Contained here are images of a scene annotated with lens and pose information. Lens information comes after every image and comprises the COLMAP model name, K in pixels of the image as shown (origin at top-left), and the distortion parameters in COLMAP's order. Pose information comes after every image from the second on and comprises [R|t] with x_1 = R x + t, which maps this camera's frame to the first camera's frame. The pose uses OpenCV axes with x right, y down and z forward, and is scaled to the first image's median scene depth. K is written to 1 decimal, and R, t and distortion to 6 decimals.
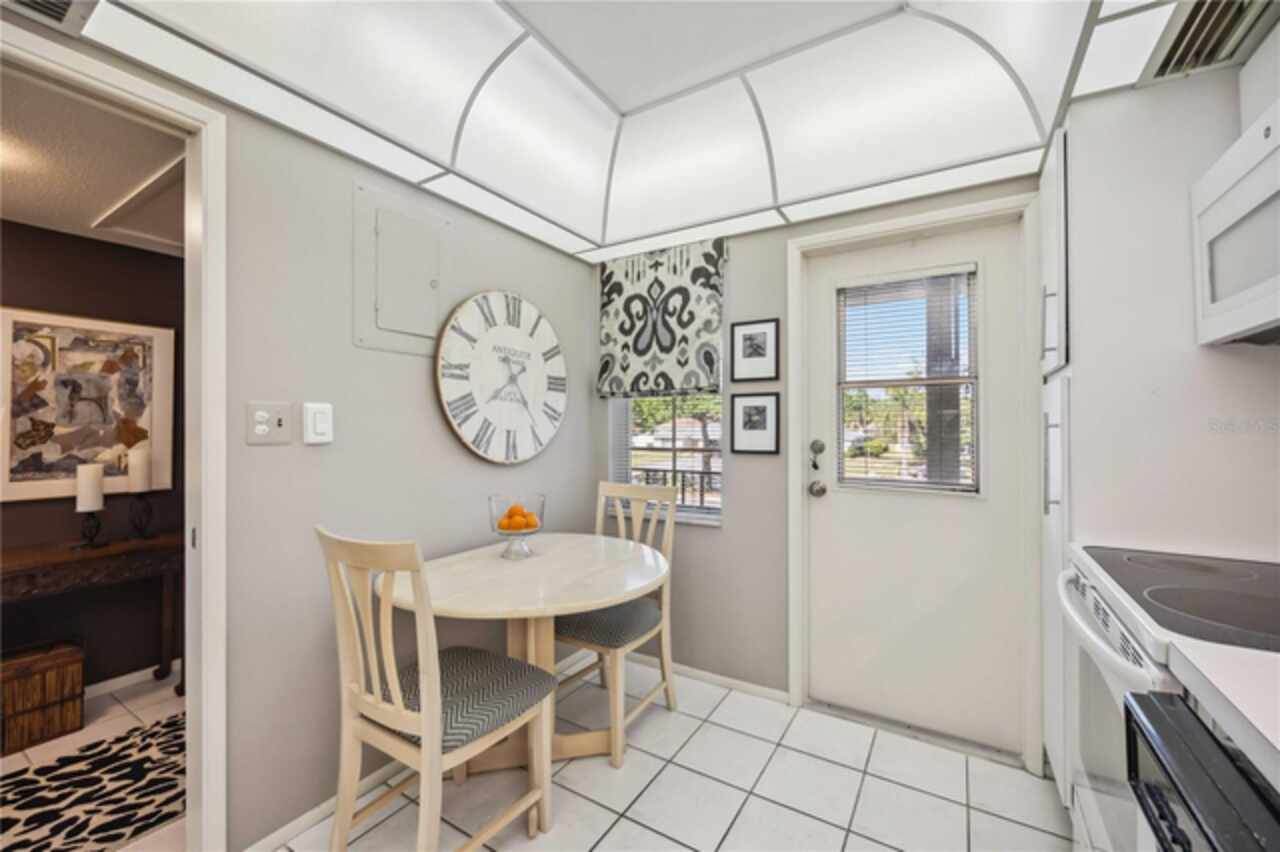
lens RADIAL K [[539.4, 0, 643.2], [0, 539.4, 425.2], [0, 0, 1]] dist [0.004359, 0.000927]
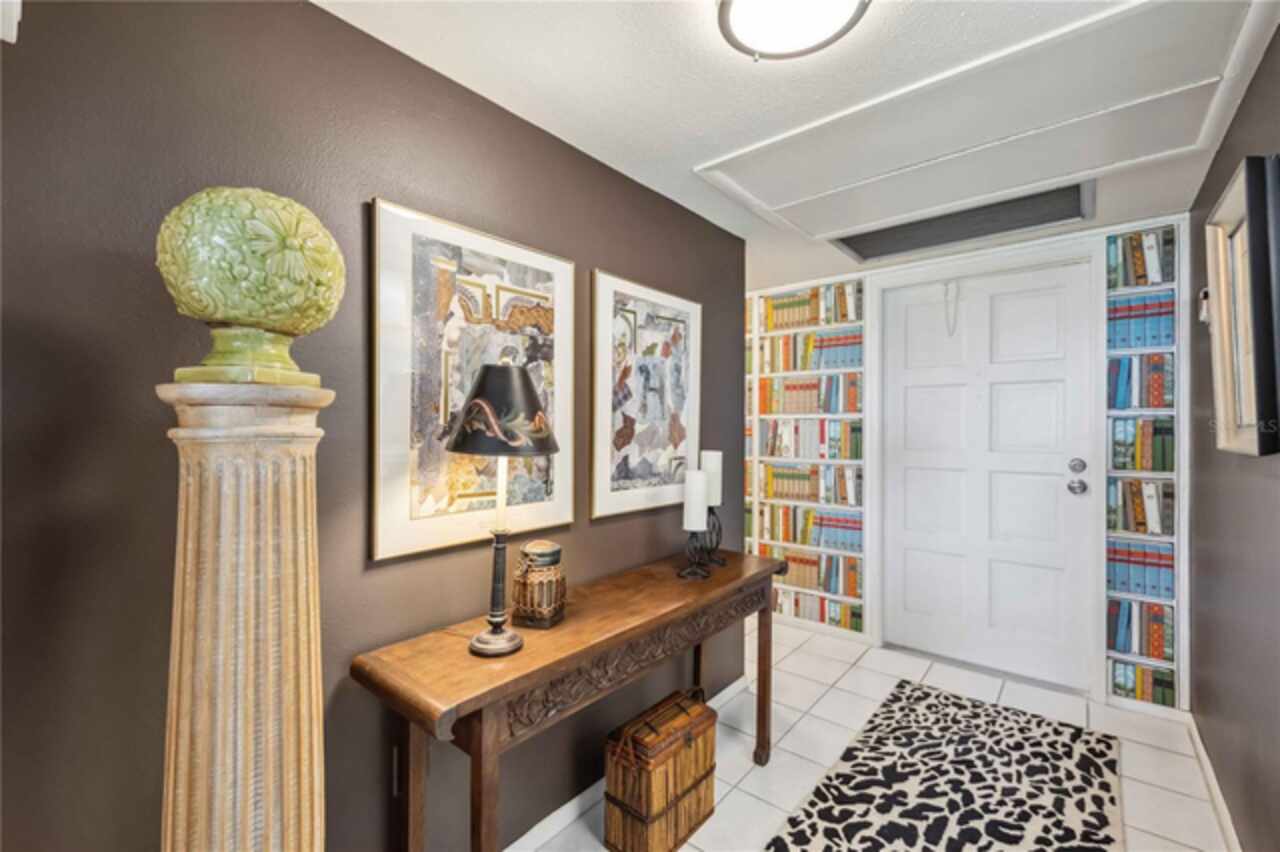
lens RADIAL K [[539.4, 0, 636.6], [0, 539.4, 425.8], [0, 0, 1]] dist [0.004359, 0.000927]
pose [[0.993335, 0.006560, -0.115077, -0.998183], [-0.005883, 0.999963, 0.006220, 0.001635], [0.115113, -0.005501, 0.993337, 0.207144]]
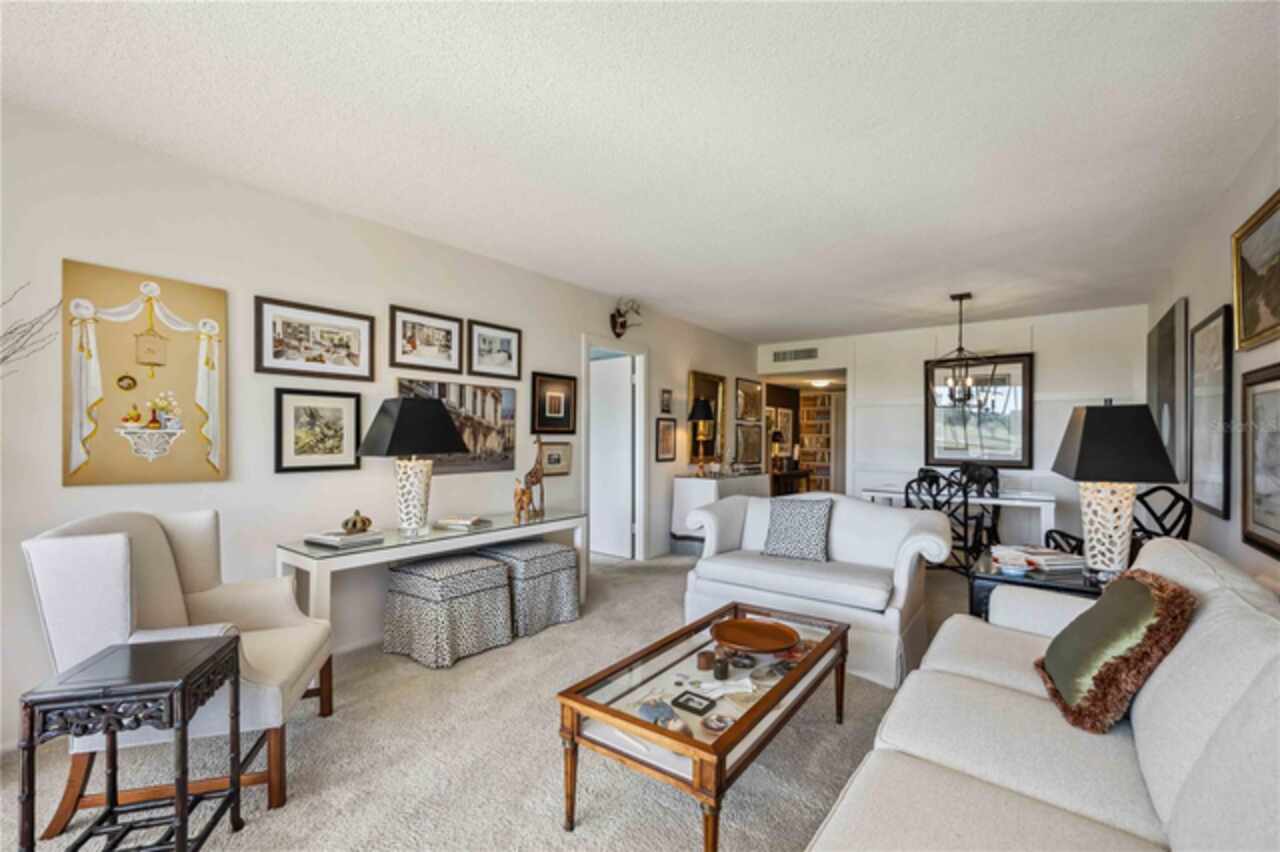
lens RADIAL K [[539.4, 0, 640.4], [0, 539.4, 439.5], [0, 0, 1]] dist [0.004359, 0.000927]
pose [[0.997964, 0.008286, -0.063242, -1.854887], [-0.007570, 0.999905, 0.011555, -0.023131], [0.063332, -0.011053, 0.997931, -2.867219]]
